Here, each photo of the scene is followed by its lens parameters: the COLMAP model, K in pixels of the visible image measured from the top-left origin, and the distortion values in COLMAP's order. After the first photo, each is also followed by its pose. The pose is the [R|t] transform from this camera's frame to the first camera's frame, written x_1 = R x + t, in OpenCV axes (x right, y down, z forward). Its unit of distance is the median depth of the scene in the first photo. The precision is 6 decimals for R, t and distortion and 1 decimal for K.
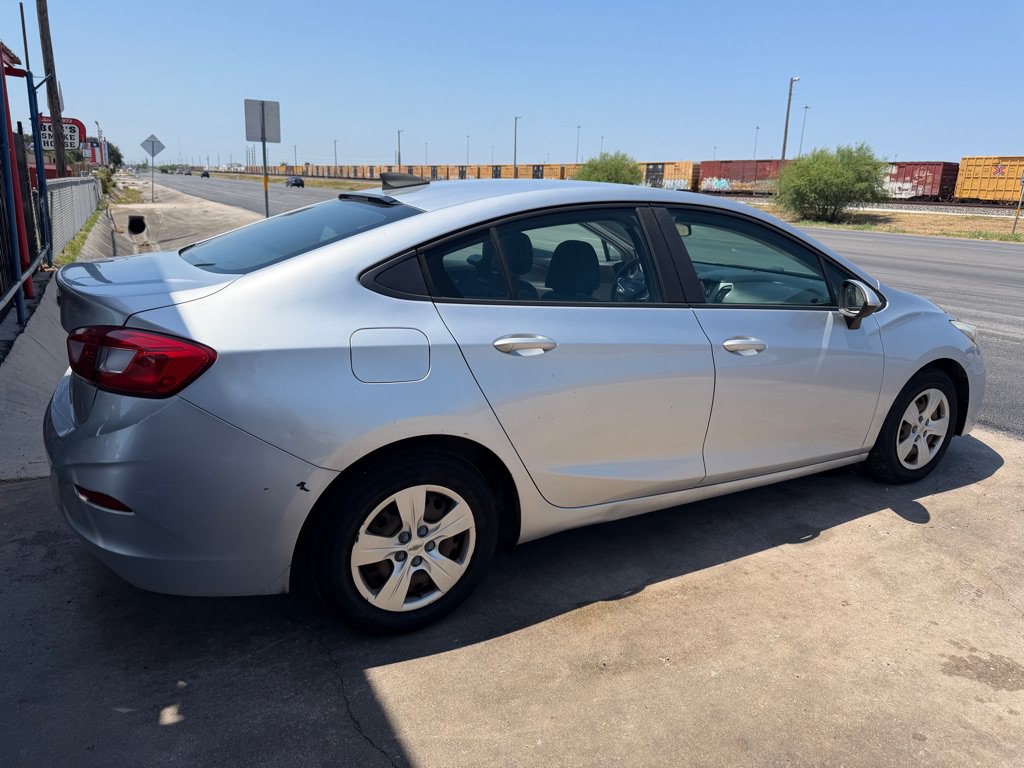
lens RADIAL K [[708.7, 0, 517.6], [0, 708.7, 373.7], [0, 0, 1]] dist [0.047846, -0.055869]
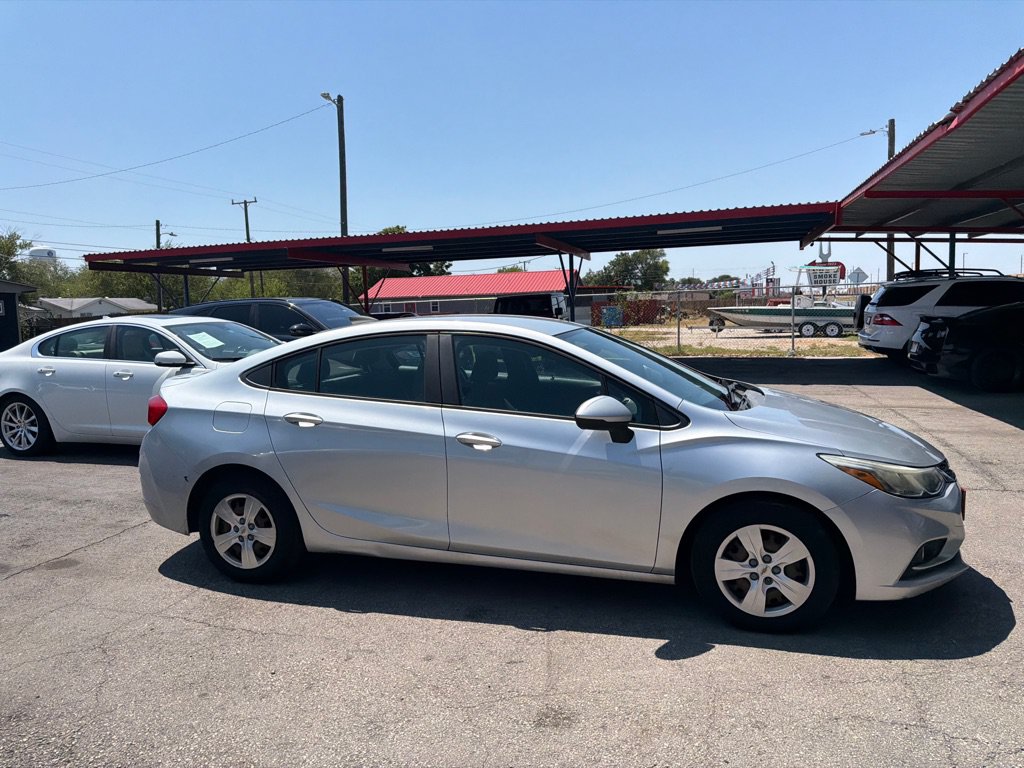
lens RADIAL K [[721.3, 0, 514.2], [0, 721.3, 382.4], [0, 0, 1]] dist [0.042857, -0.057351]
pose [[0.688266, 0.029306, -0.724867, 1.366641], [-0.140966, 0.985541, -0.094003, -0.033419], [0.711631, 0.166881, 0.682446, 0.175740]]
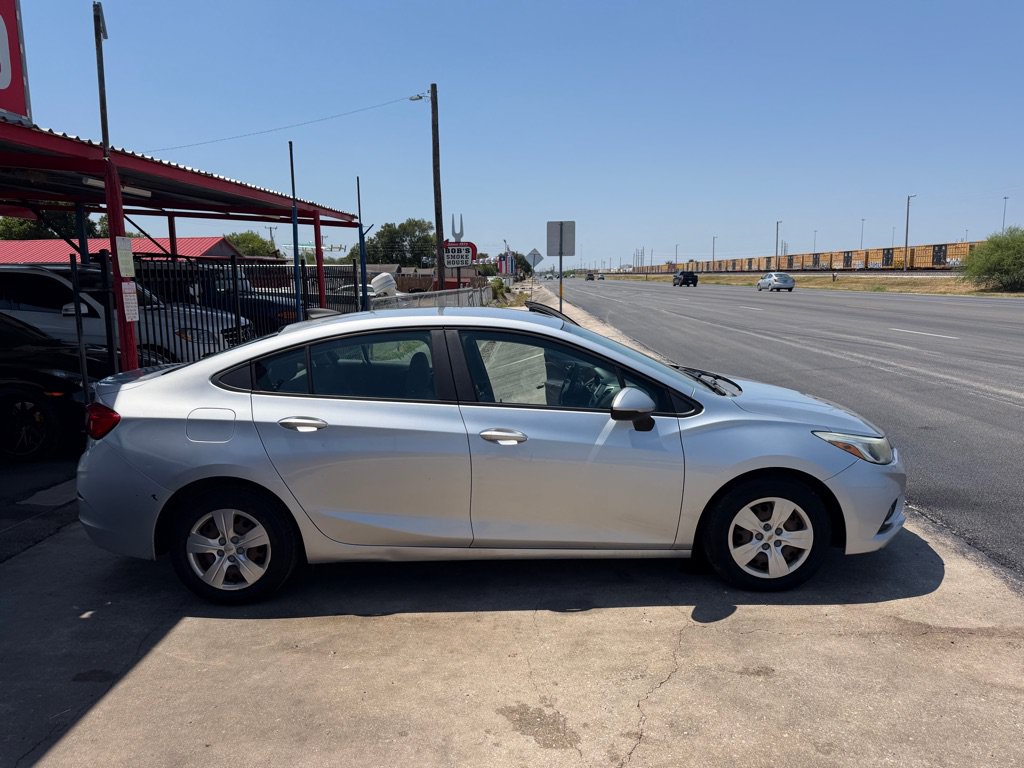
lens RADIAL K [[703.2, 0, 511.0], [0, 703.2, 386.6], [0, 0, 1]] dist [0.071973, -0.099088]
pose [[0.867479, 0.026412, -0.496772, 1.011540], [-0.080314, 0.992926, -0.087455, -0.021964], [0.490948, 0.115763, 0.863463, -0.080724]]
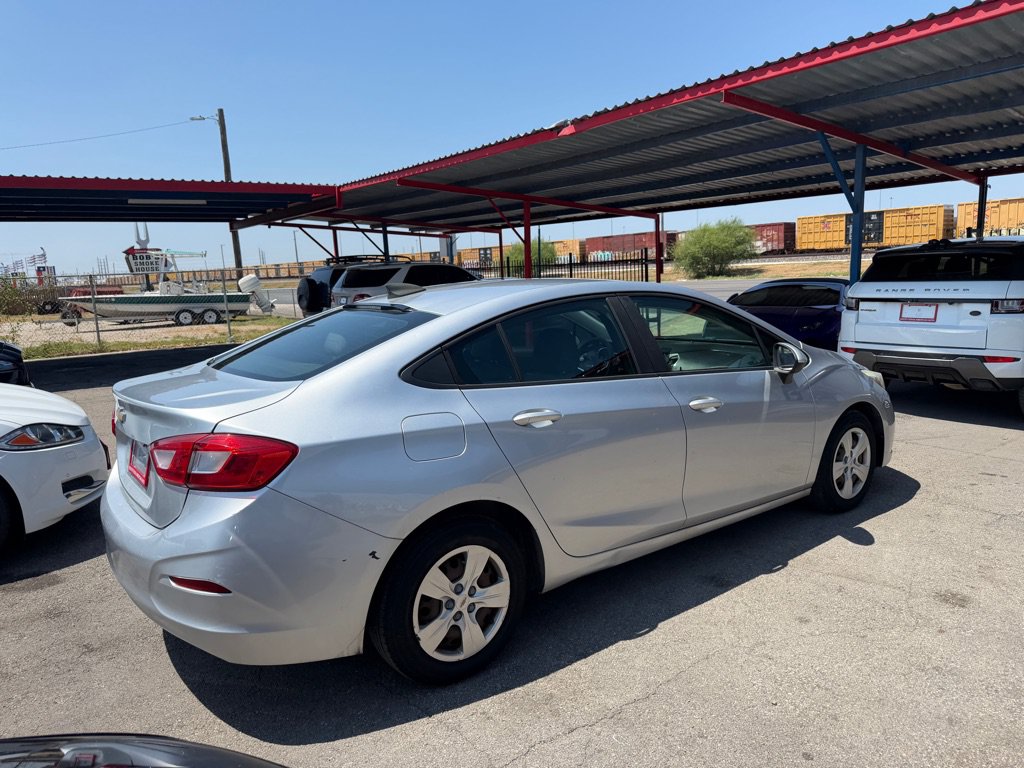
lens RADIAL K [[721.4, 0, 515.9], [0, 721.4, 392.2], [0, 0, 1]] dist [0.047052, -0.066891]
pose [[0.989096, -0.089098, 0.117261, -0.143952], [0.099779, 0.991057, -0.088605, 0.017175], [-0.108318, 0.099339, 0.989141, -0.173132]]
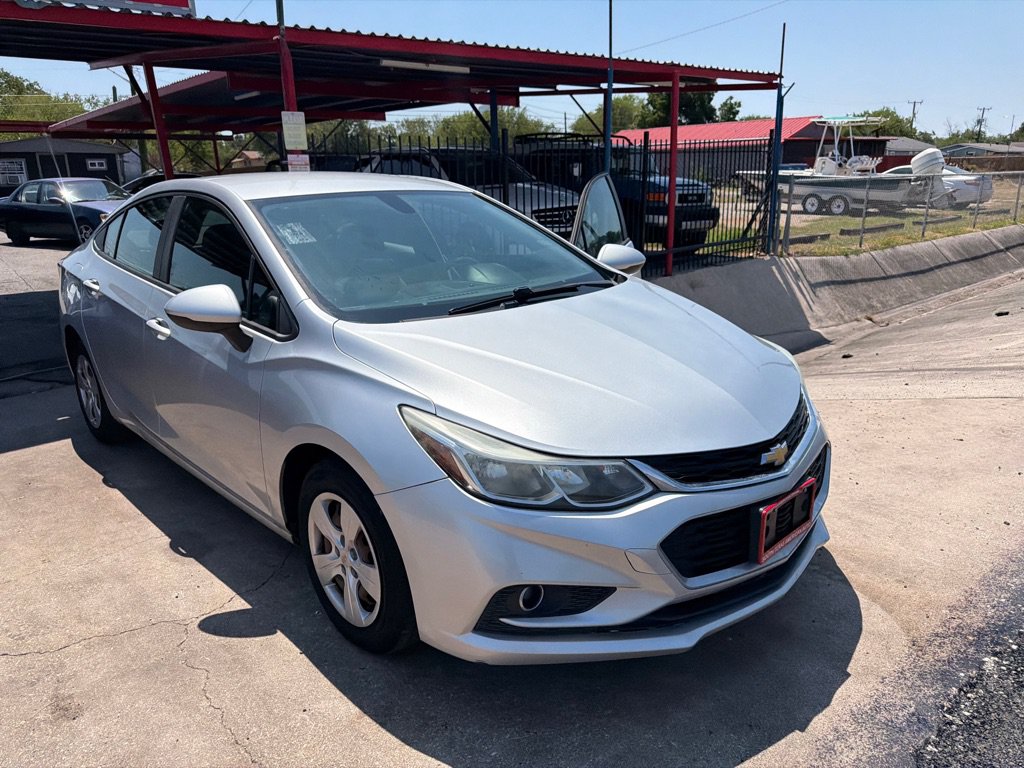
lens RADIAL K [[729.7, 0, 513.2], [0, 729.7, 379.8], [0, 0, 1]] dist [0.008933, -0.014161]
pose [[0.236896, 0.222722, -0.945661, 1.570812], [-0.217146, 0.960882, 0.171910, -0.278484], [0.946957, 0.164622, 0.275992, 1.288123]]
